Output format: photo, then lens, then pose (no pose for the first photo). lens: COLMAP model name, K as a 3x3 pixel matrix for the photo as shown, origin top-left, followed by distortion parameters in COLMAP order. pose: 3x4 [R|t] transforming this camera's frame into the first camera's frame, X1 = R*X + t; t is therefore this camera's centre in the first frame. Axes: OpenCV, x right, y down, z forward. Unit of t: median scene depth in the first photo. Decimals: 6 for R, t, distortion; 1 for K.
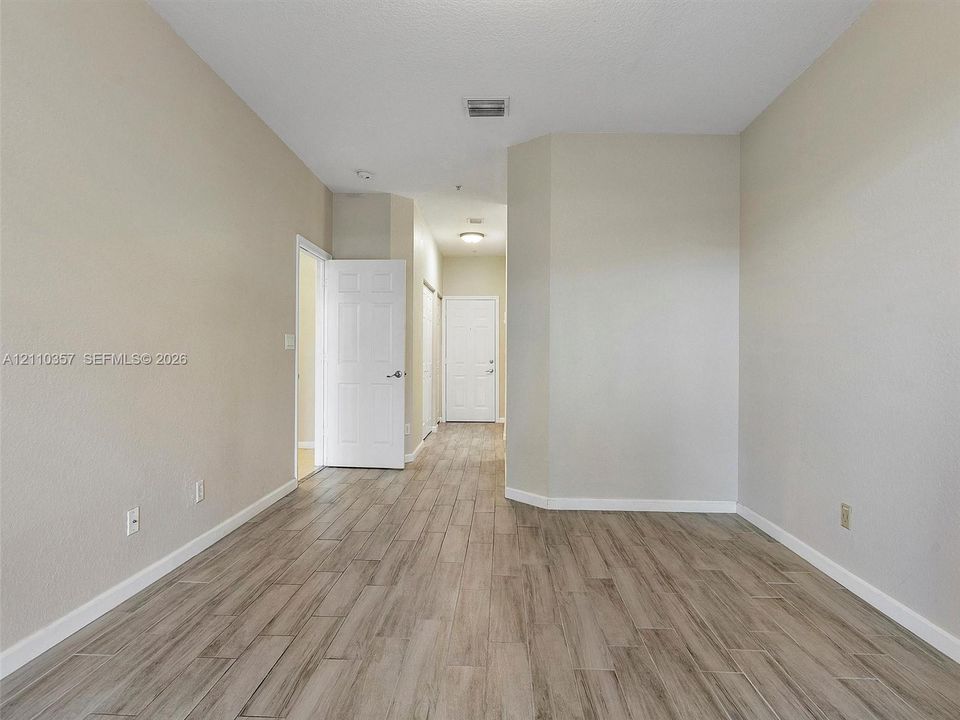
lens RADIAL K [[516.3, 0, 482.0], [0, 516.3, 358.4], [0, 0, 1]] dist [-0.001031, 0.001616]
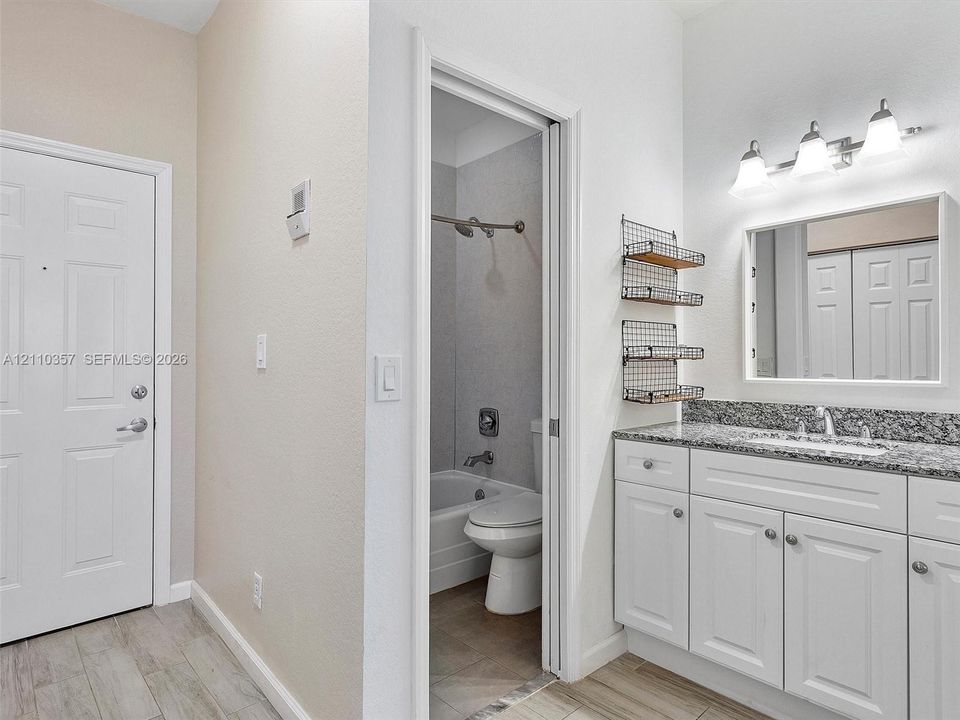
lens RADIAL K [[551.0, 0, 479.2], [0, 551.0, 354.1], [0, 0, 1]] dist [0.001330, 0.002157]
pose [[0.717999, 0.001640, 0.696042, -0.140999], [0.002835, 0.999982, -0.005280, -0.030659], [-0.696038, 0.005765, 0.717982, 1.605897]]
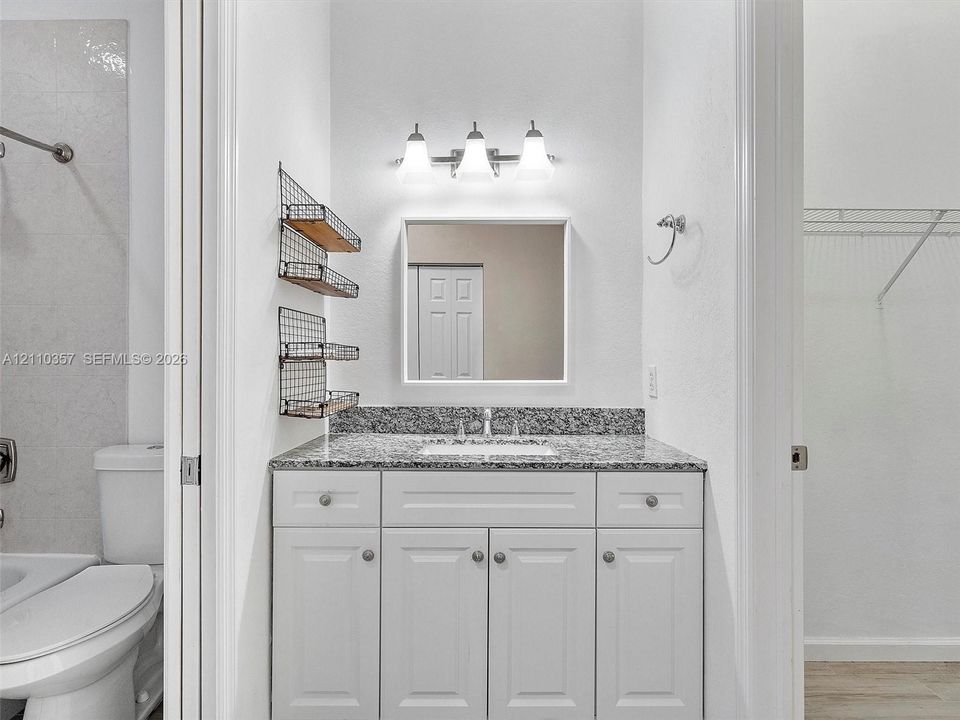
lens RADIAL K [[506.9, 0, 476.3], [0, 506.9, 360.5], [0, 0, 1]] dist [-0.003183, 0.001323]
pose [[-0.040271, -0.006310, 0.999169, -0.058491], [-0.007221, 0.999956, 0.006024, -0.030766], [-0.999163, -0.006972, -0.040315, 1.731289]]
